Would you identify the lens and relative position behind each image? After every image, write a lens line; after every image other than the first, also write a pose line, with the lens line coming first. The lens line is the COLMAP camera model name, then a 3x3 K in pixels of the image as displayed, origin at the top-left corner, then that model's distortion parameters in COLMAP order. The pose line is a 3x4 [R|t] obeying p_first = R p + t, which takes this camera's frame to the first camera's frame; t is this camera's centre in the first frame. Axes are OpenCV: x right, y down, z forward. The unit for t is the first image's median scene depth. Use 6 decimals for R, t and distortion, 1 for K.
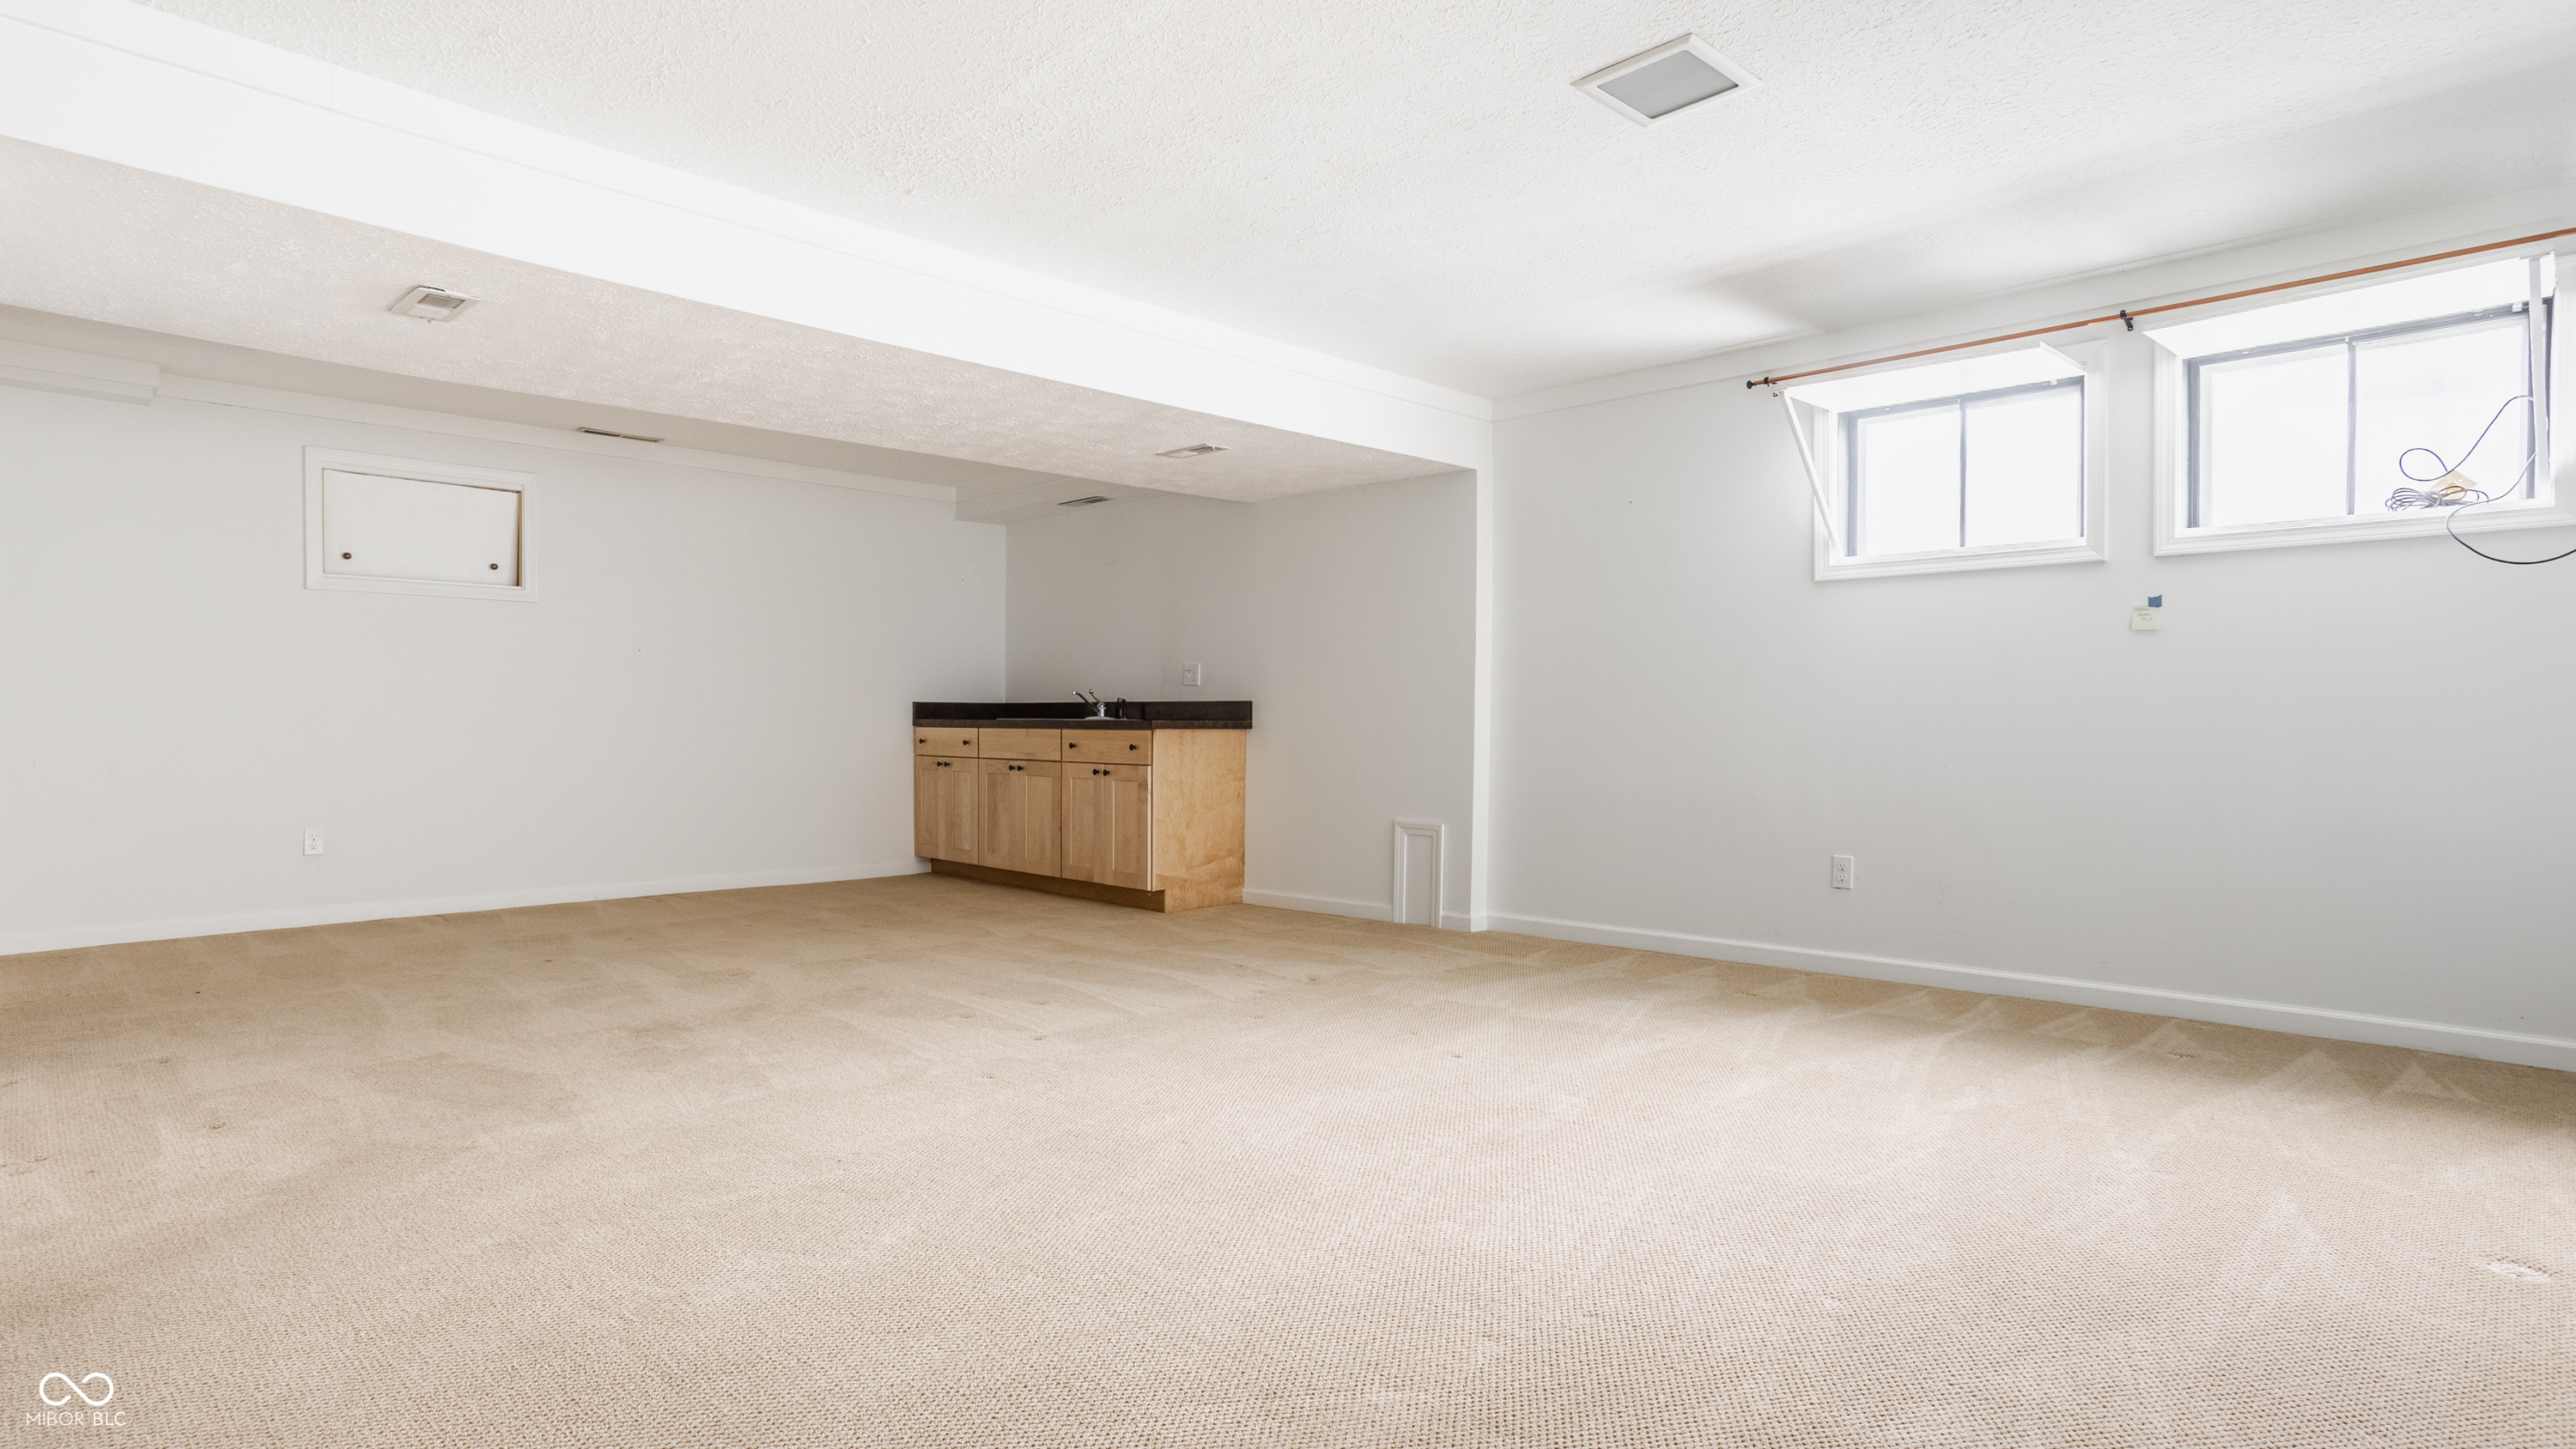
lens RADIAL K [[1276.9, 0, 1287.6], [0, 1276.9, 722.5], [0, 0, 1]] dist [0.011379, 0.002450]
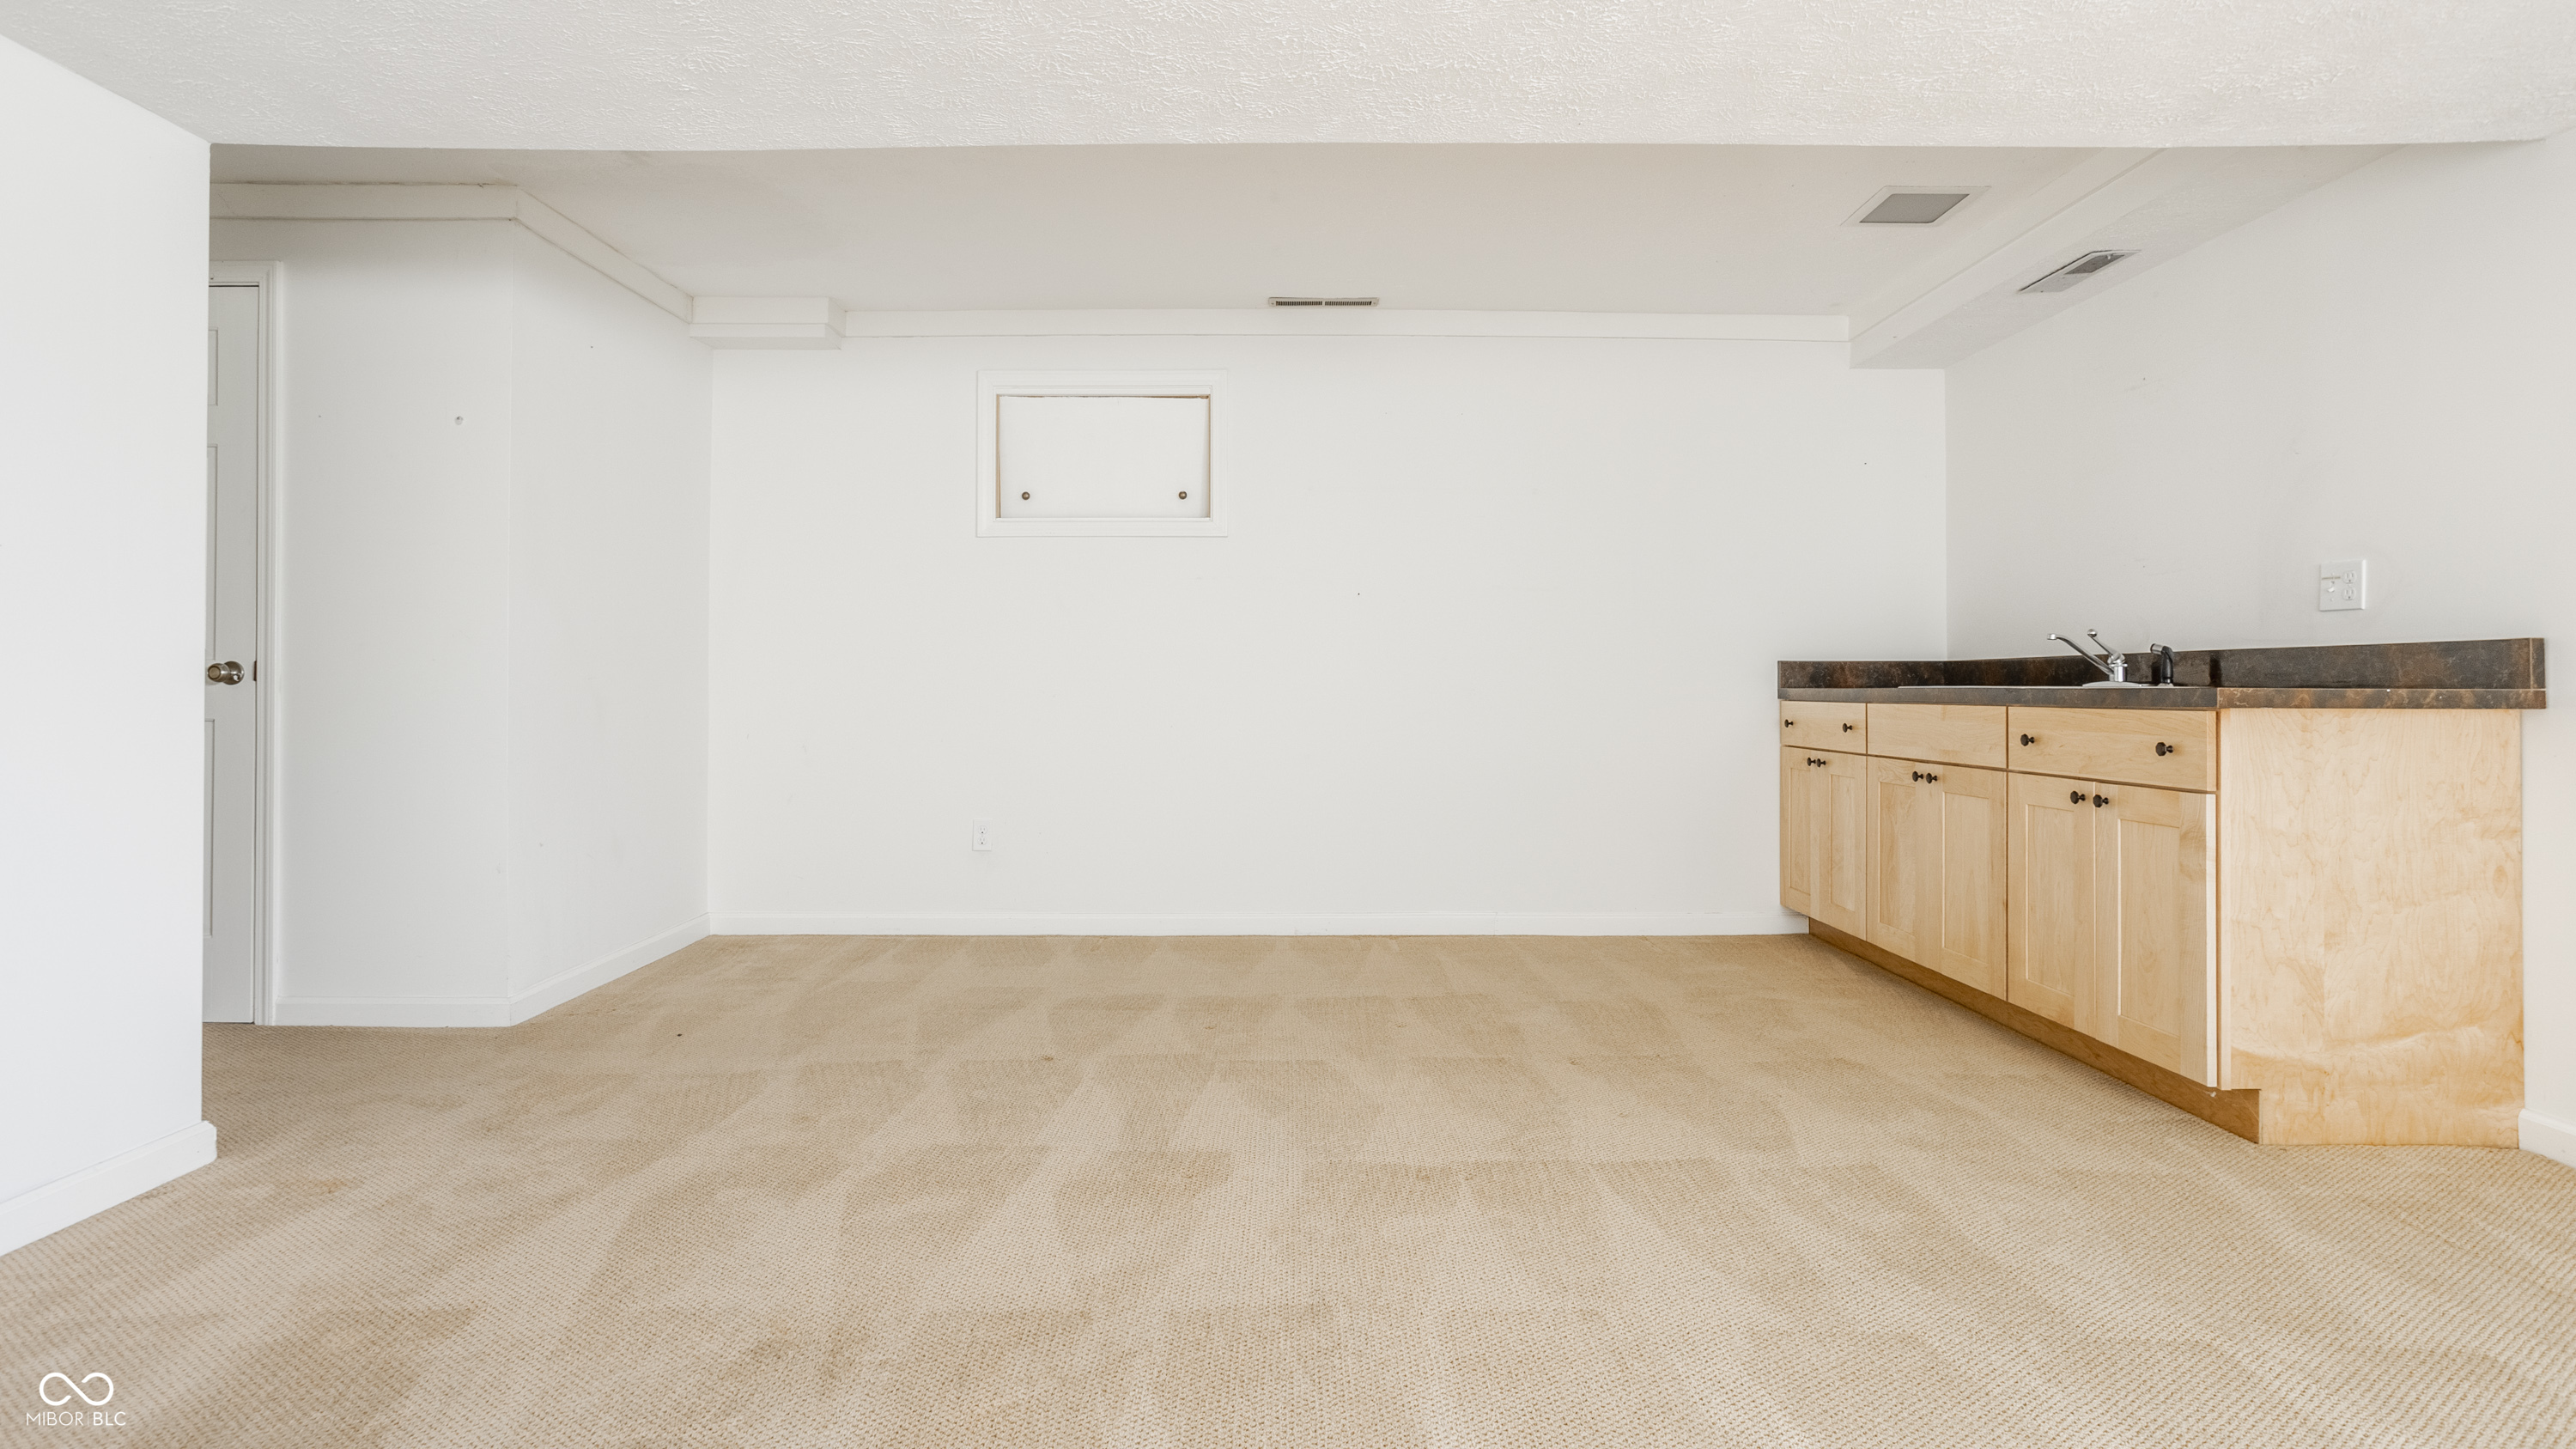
lens RADIAL K [[1277.3, 0, 1273.5], [0, 1277.3, 677.0], [0, 0, 1]] dist [0.011379, 0.002450]
pose [[0.705213, -0.009502, -0.708932, -0.021287], [-0.000588, 0.999902, -0.013987, 0.000811], [0.708995, 0.010281, 0.705139, 0.437693]]
